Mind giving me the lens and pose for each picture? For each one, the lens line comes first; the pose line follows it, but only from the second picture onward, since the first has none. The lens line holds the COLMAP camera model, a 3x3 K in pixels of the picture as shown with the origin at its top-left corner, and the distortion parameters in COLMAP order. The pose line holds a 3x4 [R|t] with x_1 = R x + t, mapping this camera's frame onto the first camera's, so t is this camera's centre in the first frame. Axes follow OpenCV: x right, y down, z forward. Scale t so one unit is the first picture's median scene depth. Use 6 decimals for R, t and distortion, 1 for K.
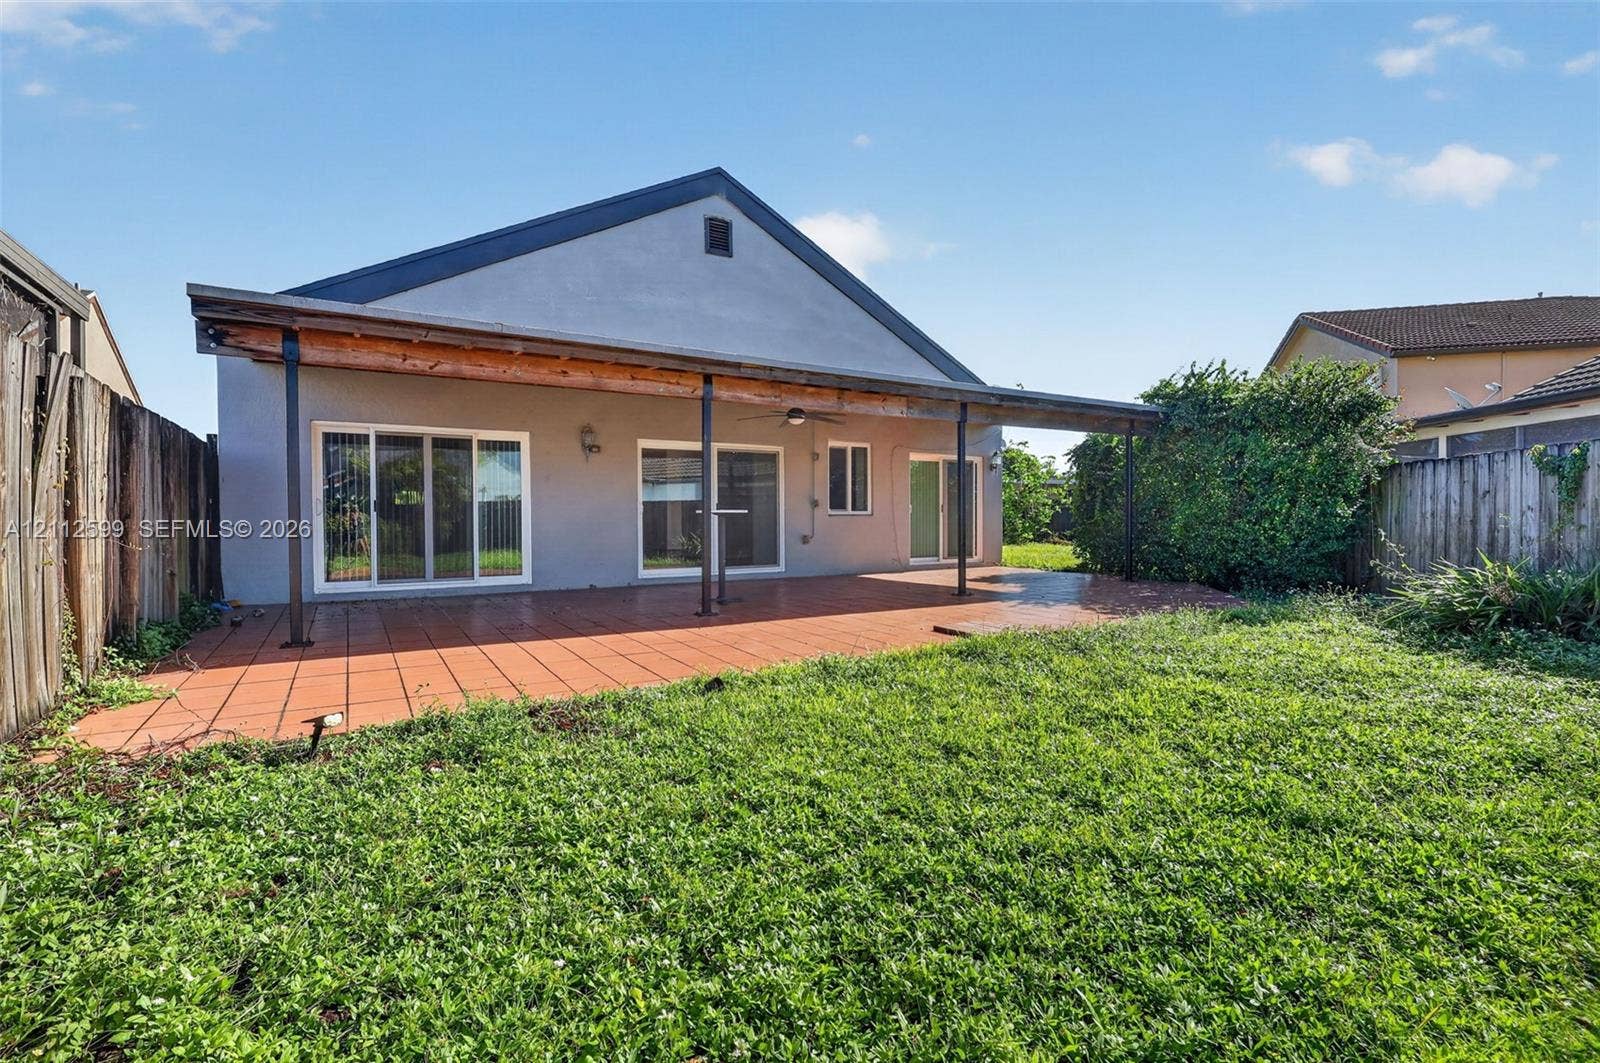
lens RADIAL K [[733.8, 0, 792.4], [0, 733.8, 536.8], [0, 0, 1]] dist [-0.002673, 0.001278]
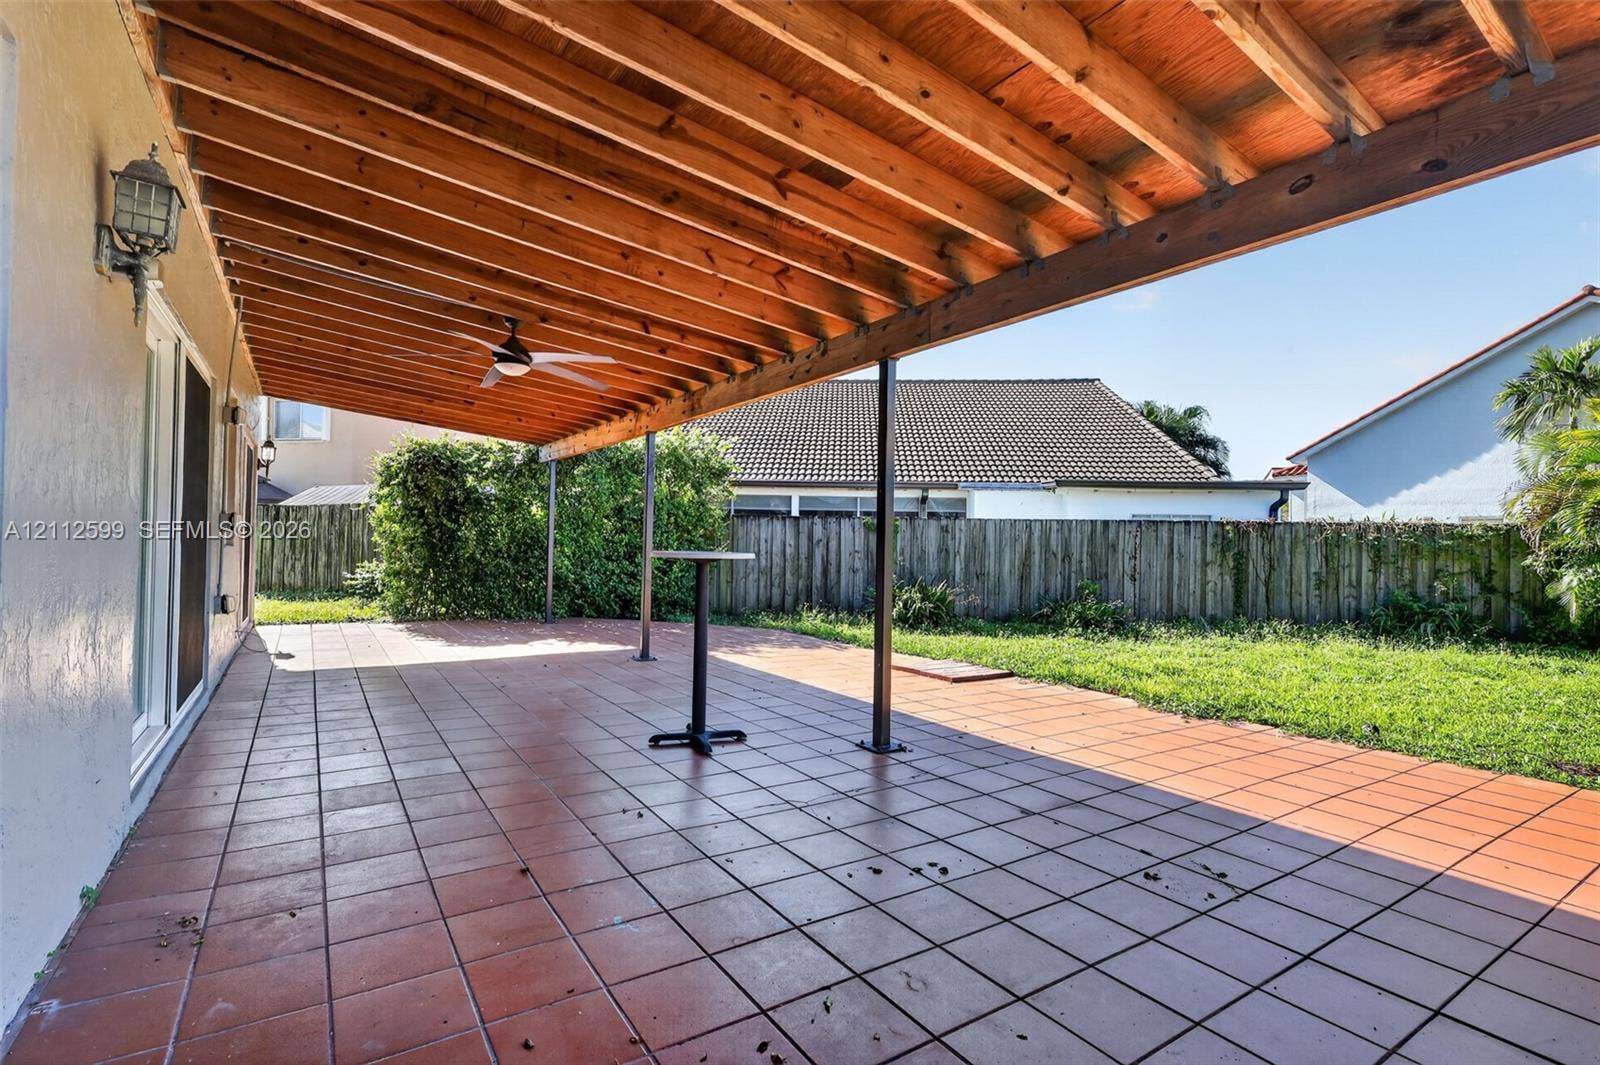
lens RADIAL K [[733.8, 0, 792.4], [0, 733.8, 537.8], [0, 0, 1]] dist [-0.002673, 0.001278]
pose [[-0.051179, 0.016157, 0.998559, -0.482946], [0.005165, 0.999860, -0.015914, -0.029461], [-0.998676, 0.004343, -0.051256, 0.806321]]
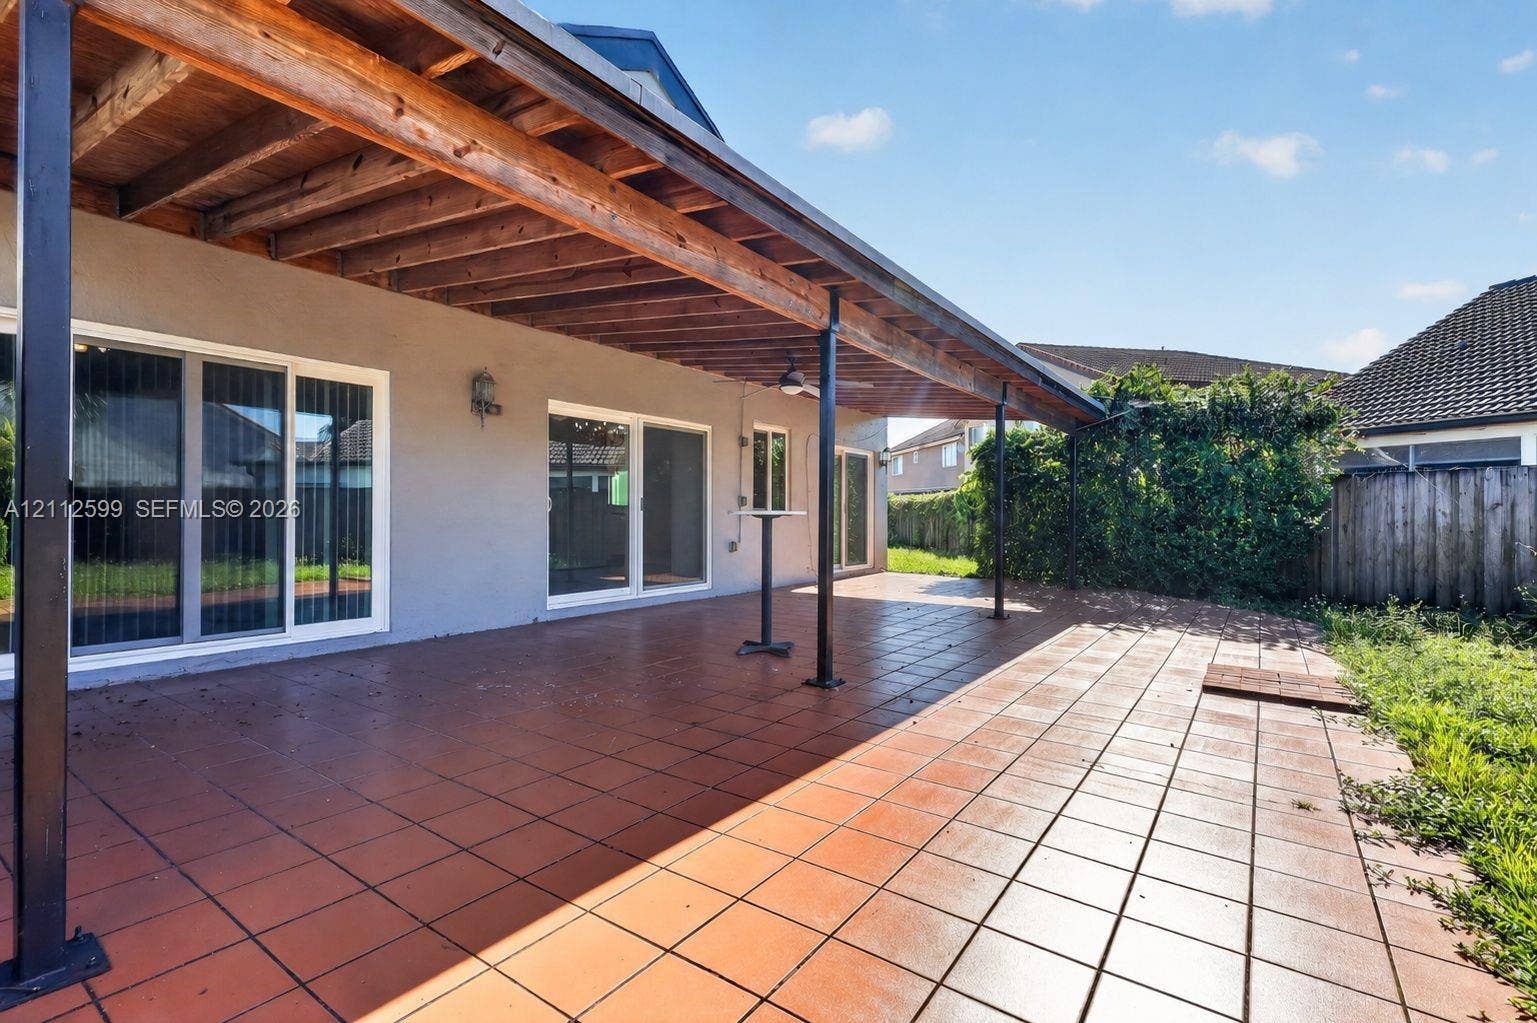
lens RADIAL K [[704.9, 0, 761.2], [0, 704.9, 516.6], [0, 0, 1]] dist [-0.002673, 0.001278]
pose [[0.916473, 0.010198, 0.399966, -0.294490], [-0.002238, 0.999790, -0.020365, -0.015229], [-0.400089, 0.017769, 0.916304, 0.351043]]
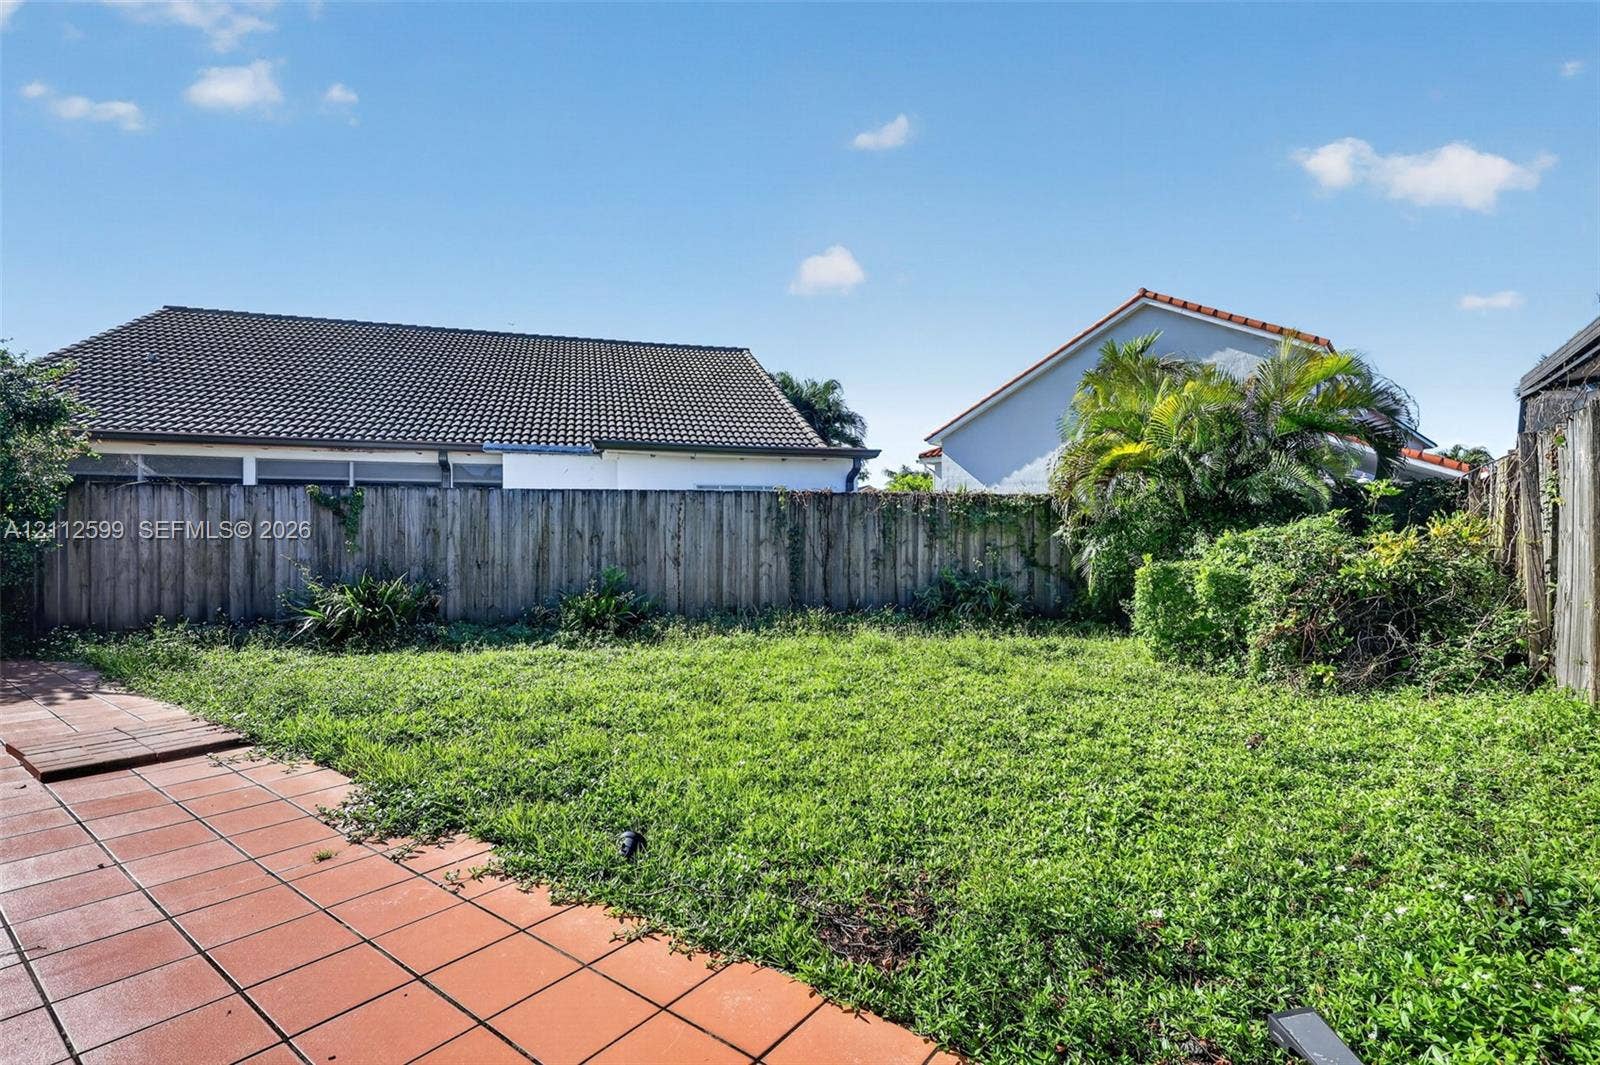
lens RADIAL K [[733.8, 0, 792.4], [0, 733.8, 537.8], [0, 0, 1]] dist [-0.002673, 0.001278]
pose [[-0.390290, 0.000854, 0.920692, -0.287657], [0.021857, 0.999726, 0.008338, -0.017780], [-0.920433, 0.023378, -0.390202, 0.466191]]
